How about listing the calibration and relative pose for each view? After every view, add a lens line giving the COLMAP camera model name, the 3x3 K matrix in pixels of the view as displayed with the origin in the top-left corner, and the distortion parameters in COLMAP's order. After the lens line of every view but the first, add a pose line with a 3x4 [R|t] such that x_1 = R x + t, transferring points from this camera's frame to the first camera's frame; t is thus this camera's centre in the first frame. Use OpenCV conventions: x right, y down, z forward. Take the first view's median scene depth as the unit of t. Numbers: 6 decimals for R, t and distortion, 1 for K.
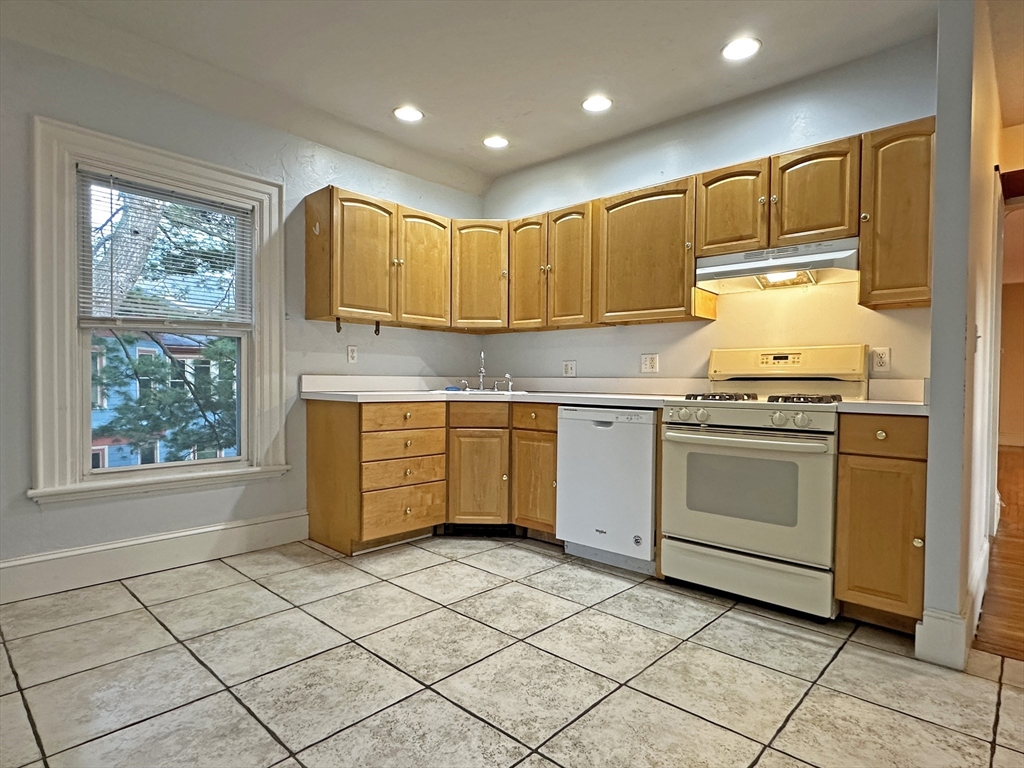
lens RADIAL K [[559.4, 0, 511.4], [0, 559.4, 387.9], [0, 0, 1]] dist [0.002848, 0.000027]
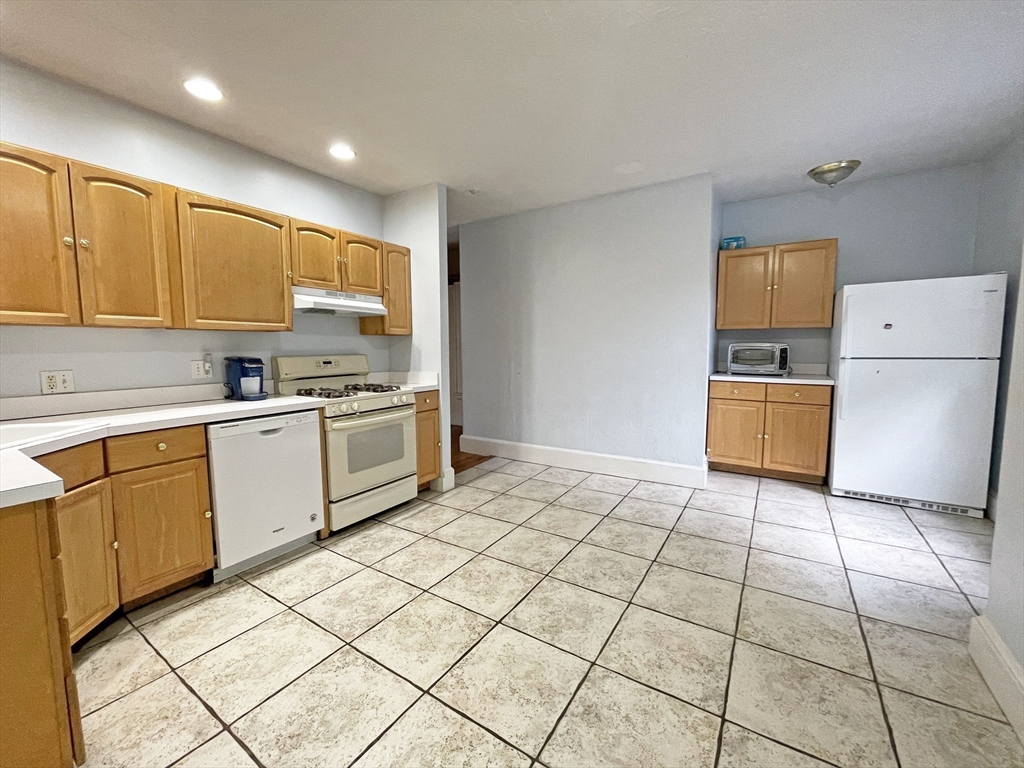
lens RADIAL K [[411.7, 0, 512.8], [0, 411.7, 381.0], [0, 0, 1]] dist [-0.007218, -0.000464]
pose [[-0.172117, -0.089682, 0.980986, -0.776209], [0.020014, 0.995323, 0.094504, -0.110928], [-0.984873, 0.035899, -0.169517, 0.787214]]
